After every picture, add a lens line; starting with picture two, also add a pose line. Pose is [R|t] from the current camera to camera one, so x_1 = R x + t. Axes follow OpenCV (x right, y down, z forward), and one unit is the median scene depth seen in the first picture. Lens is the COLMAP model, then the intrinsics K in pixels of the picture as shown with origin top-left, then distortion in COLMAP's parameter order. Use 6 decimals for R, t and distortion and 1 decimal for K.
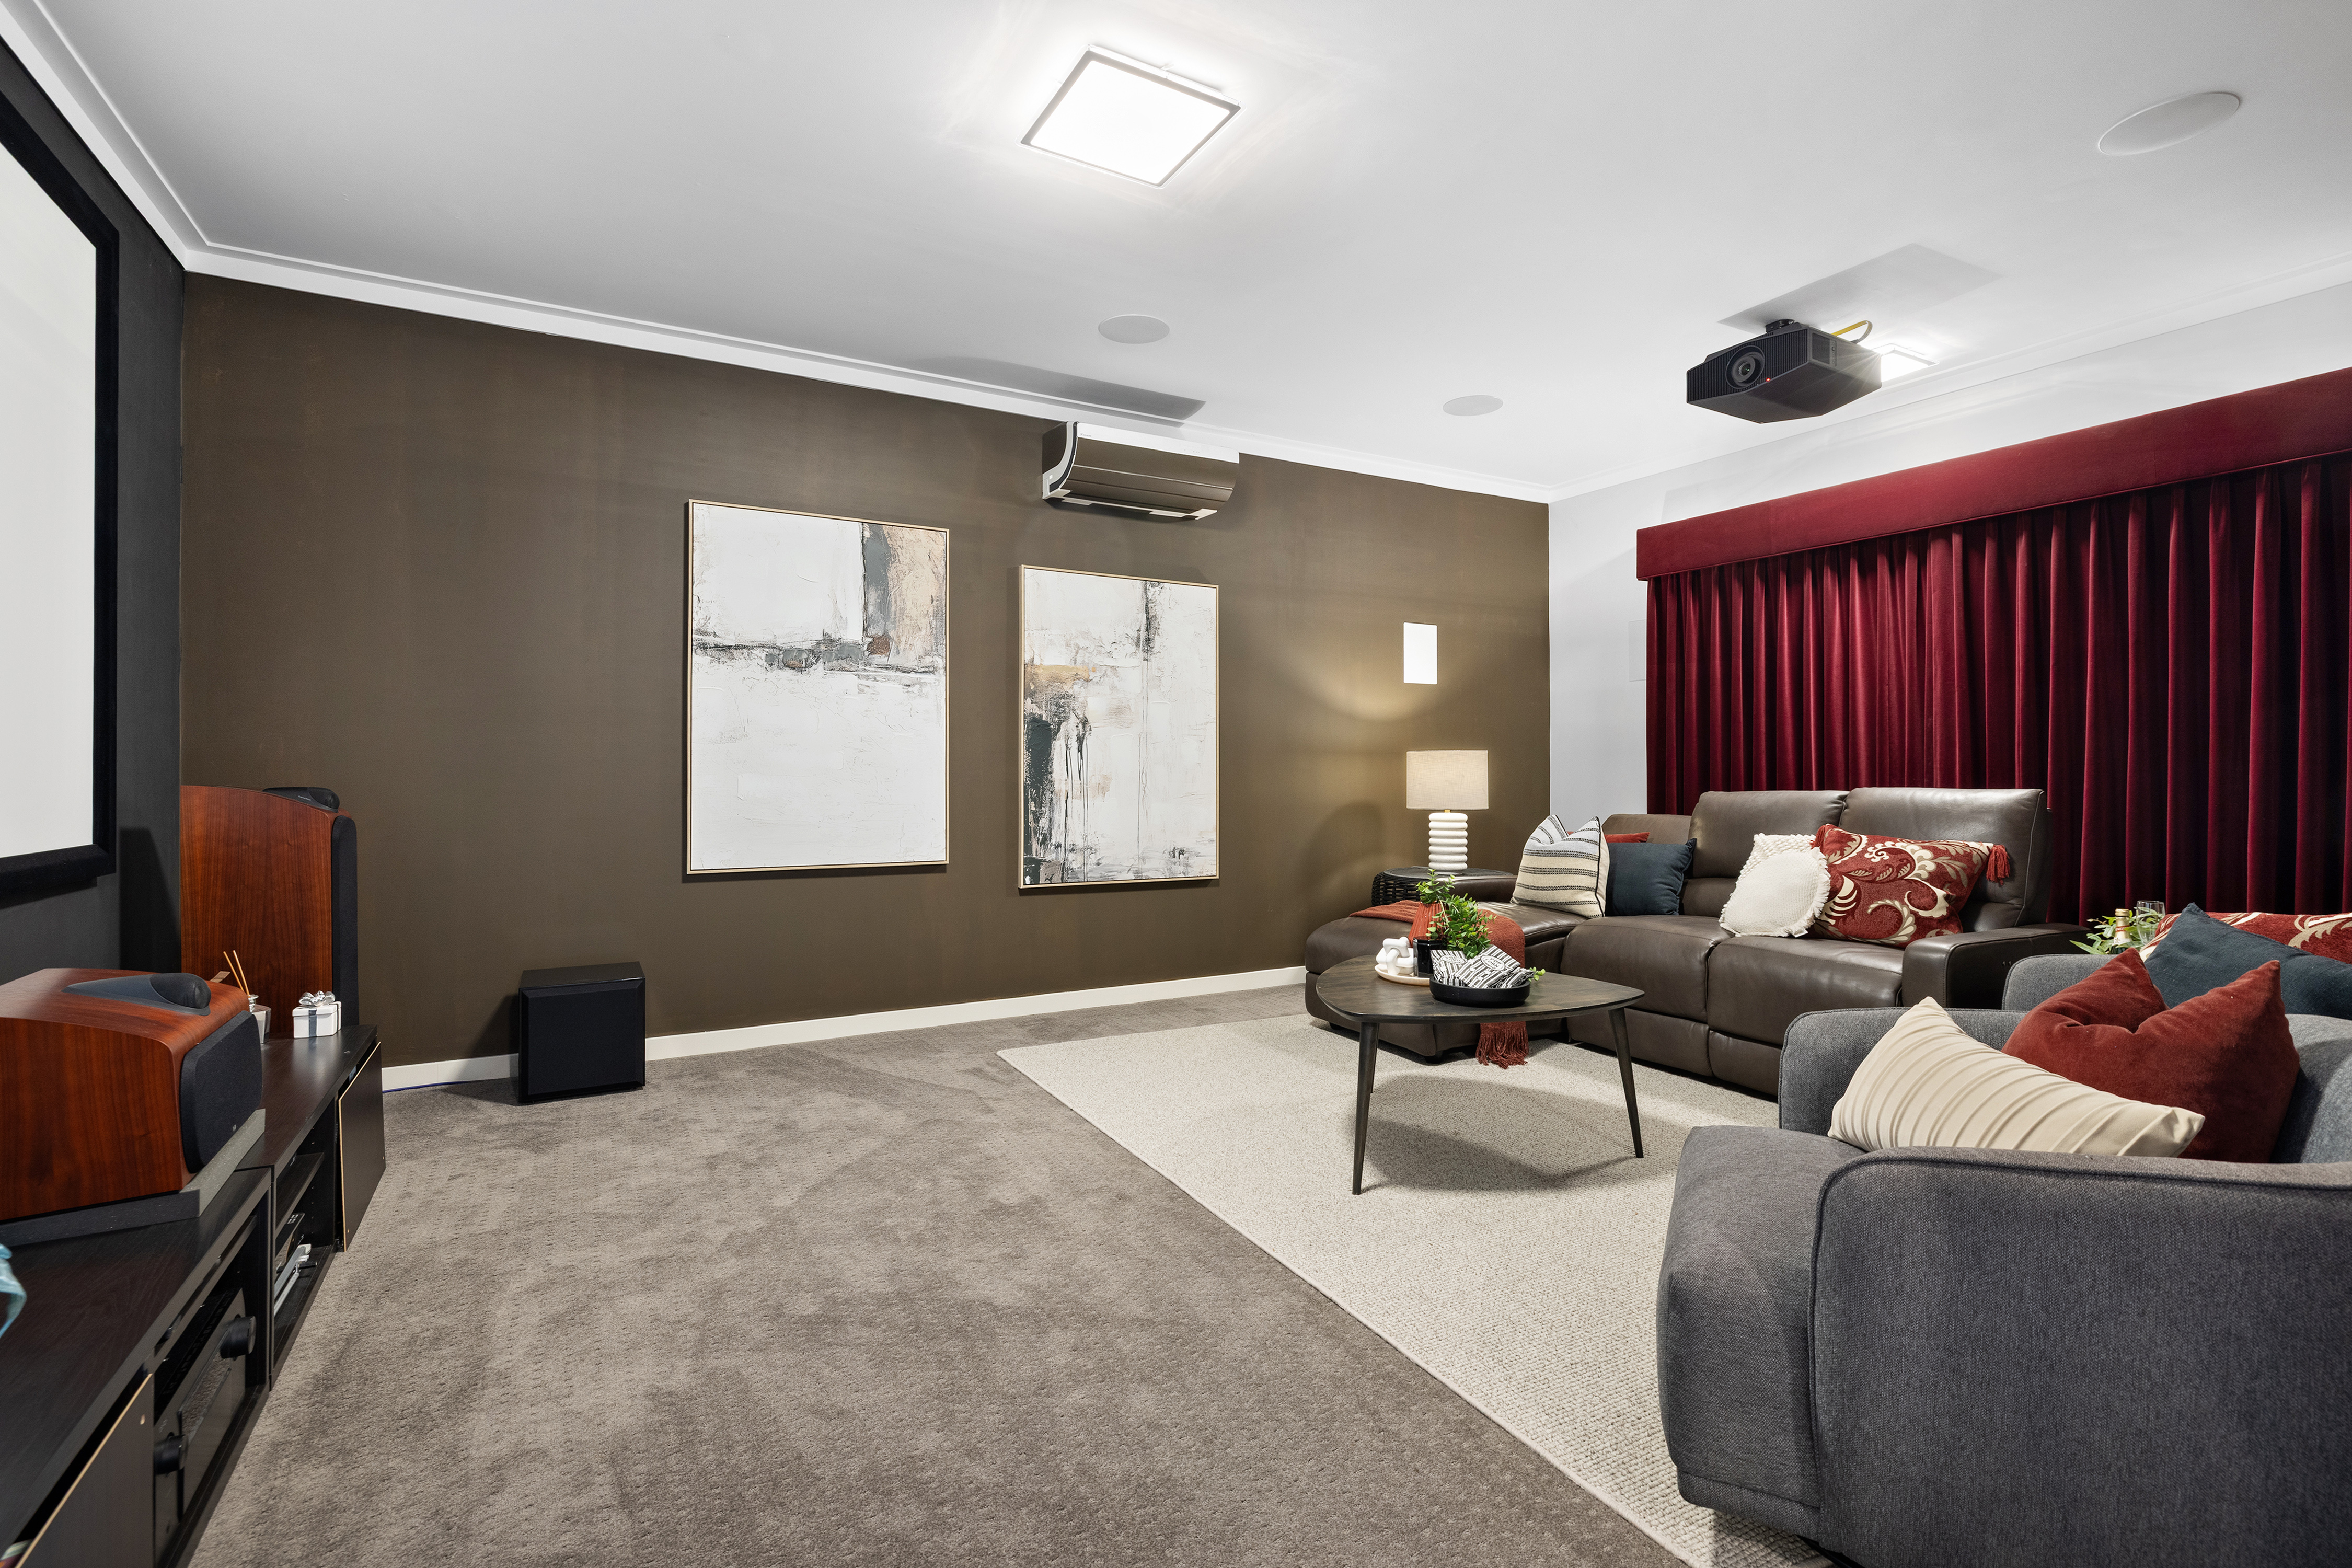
lens RADIAL K [[1134.8, 0, 1175.5], [0, 1134.8, 805.4], [0, 0, 1]] dist [-0.003811, 0.002194]
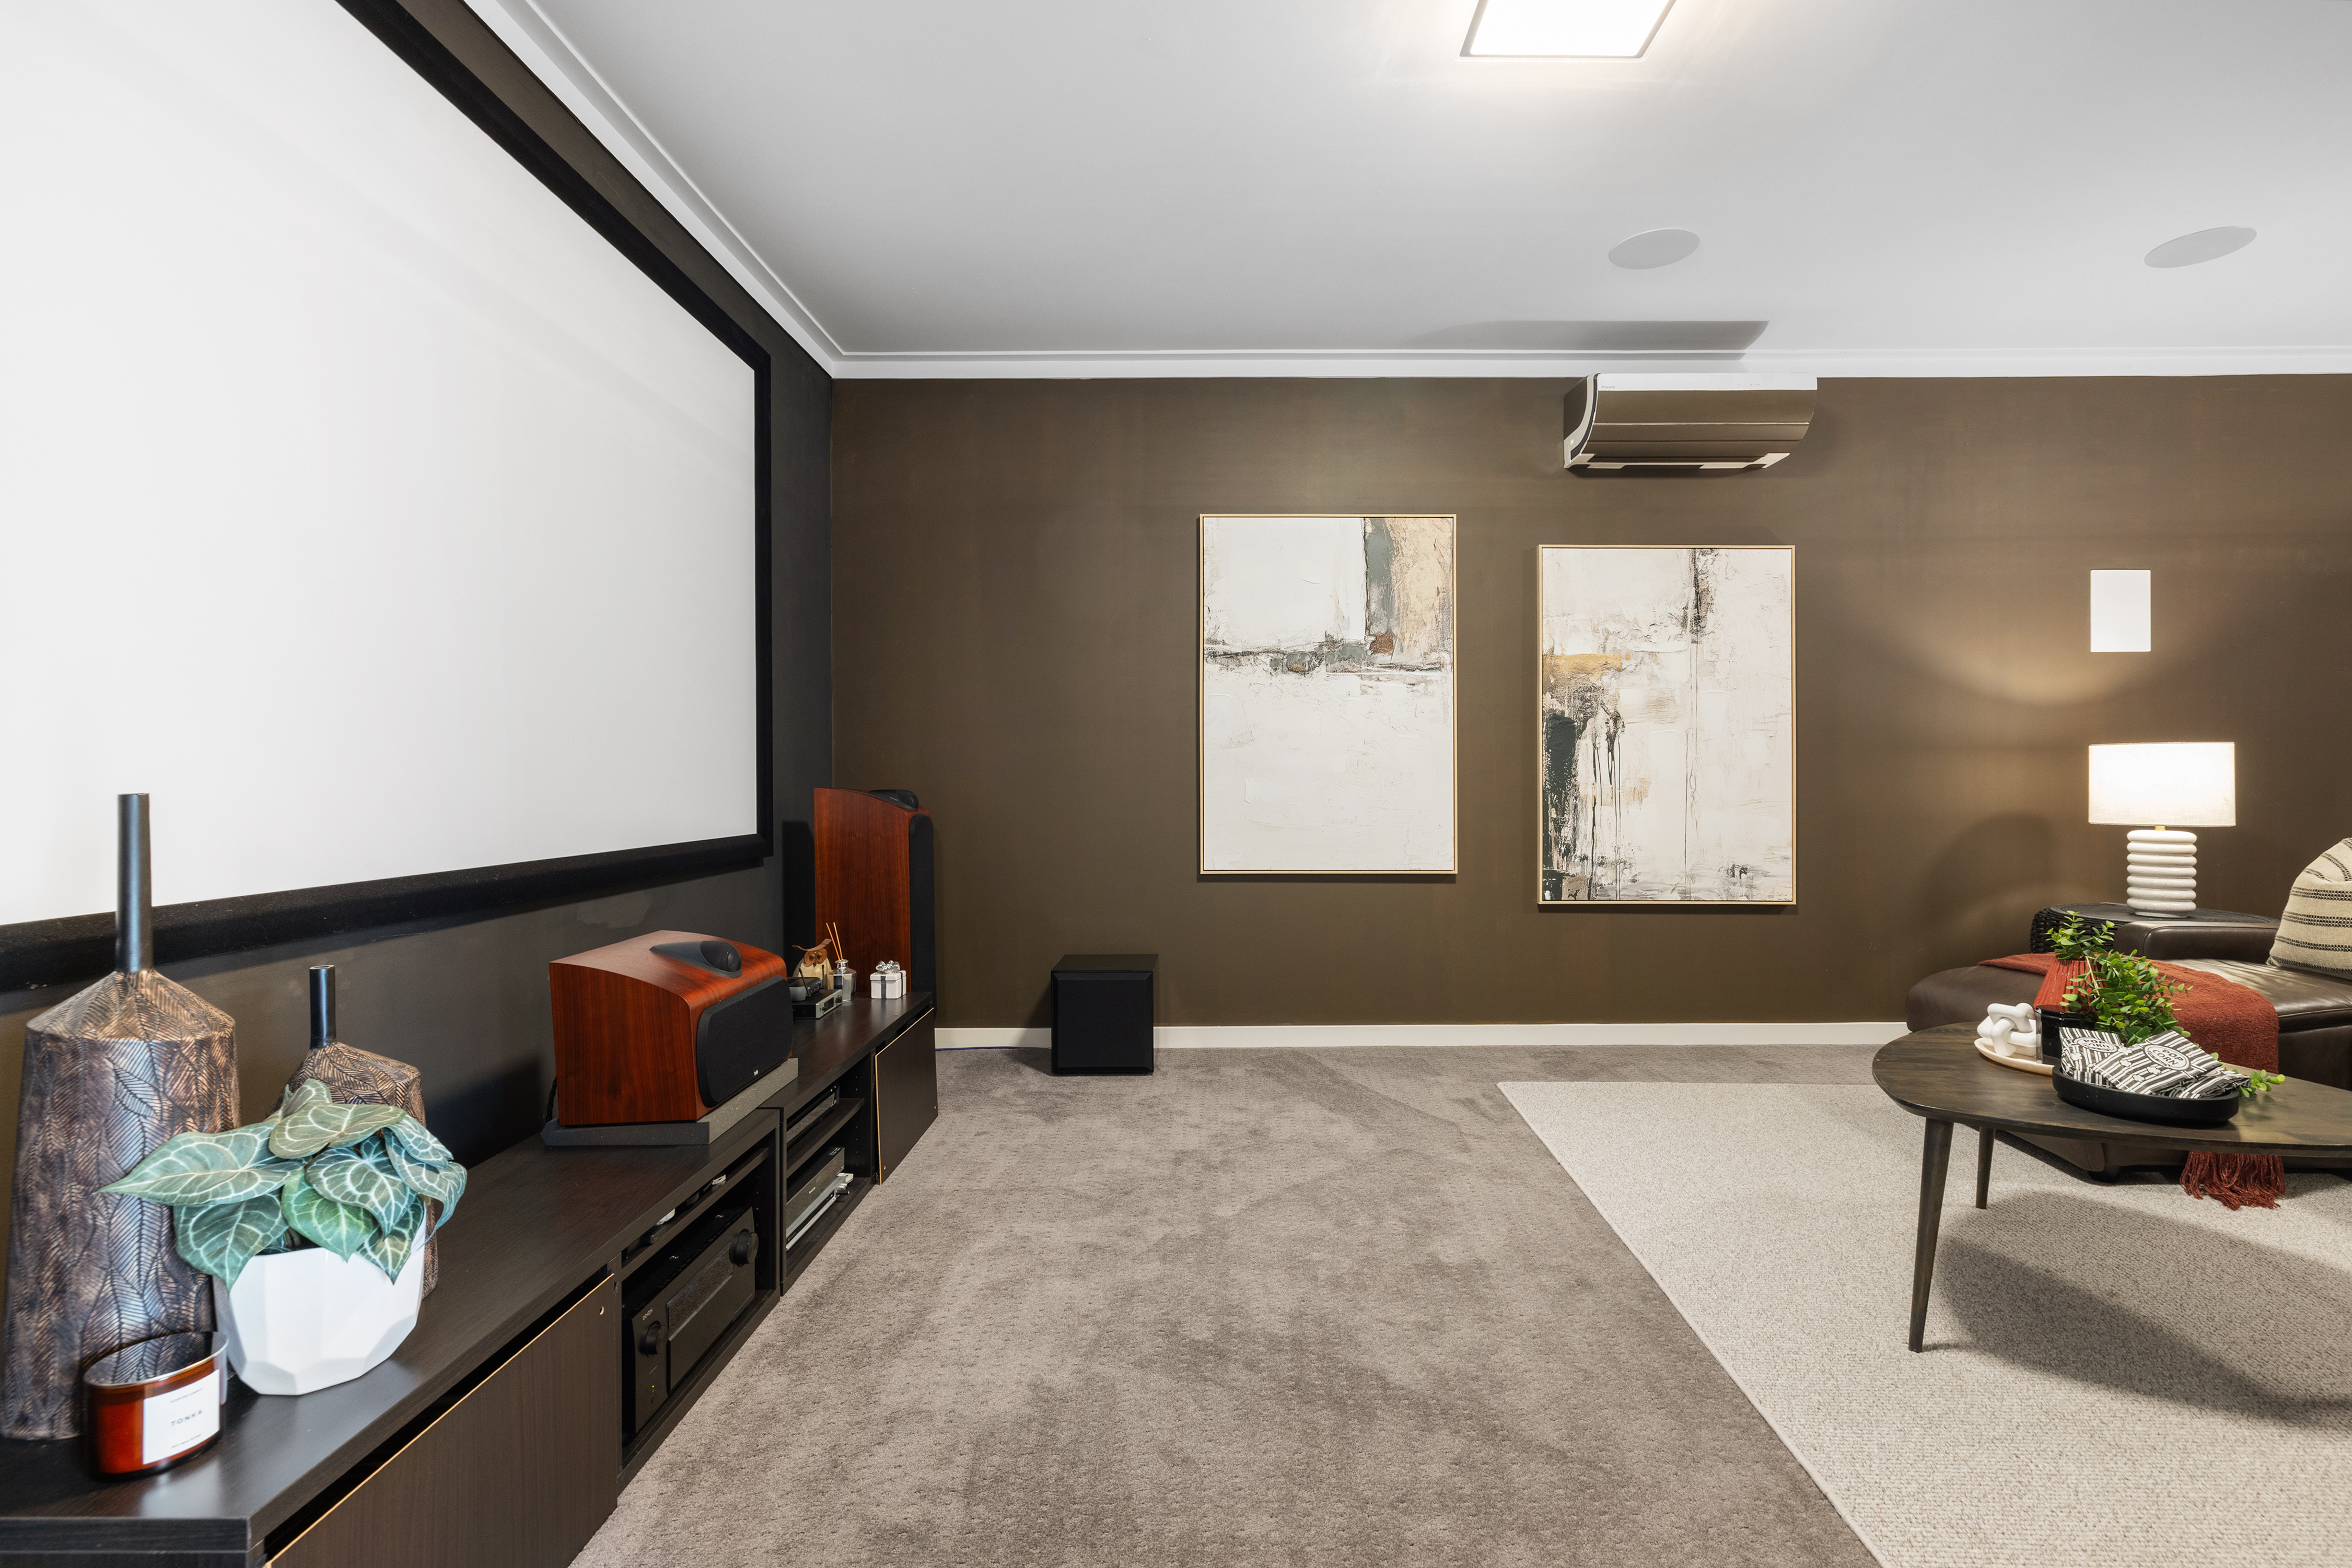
lens RADIAL K [[1134.7, 0, 1175.5], [0, 1134.7, 805.4], [0, 0, 1]] dist [-0.003811, 0.002194]
pose [[0.863812, 0.010424, -0.503706, 0.093492], [-0.011683, 0.999932, 0.000658, -0.003499], [0.503679, 0.005317, 0.863875, 0.105062]]
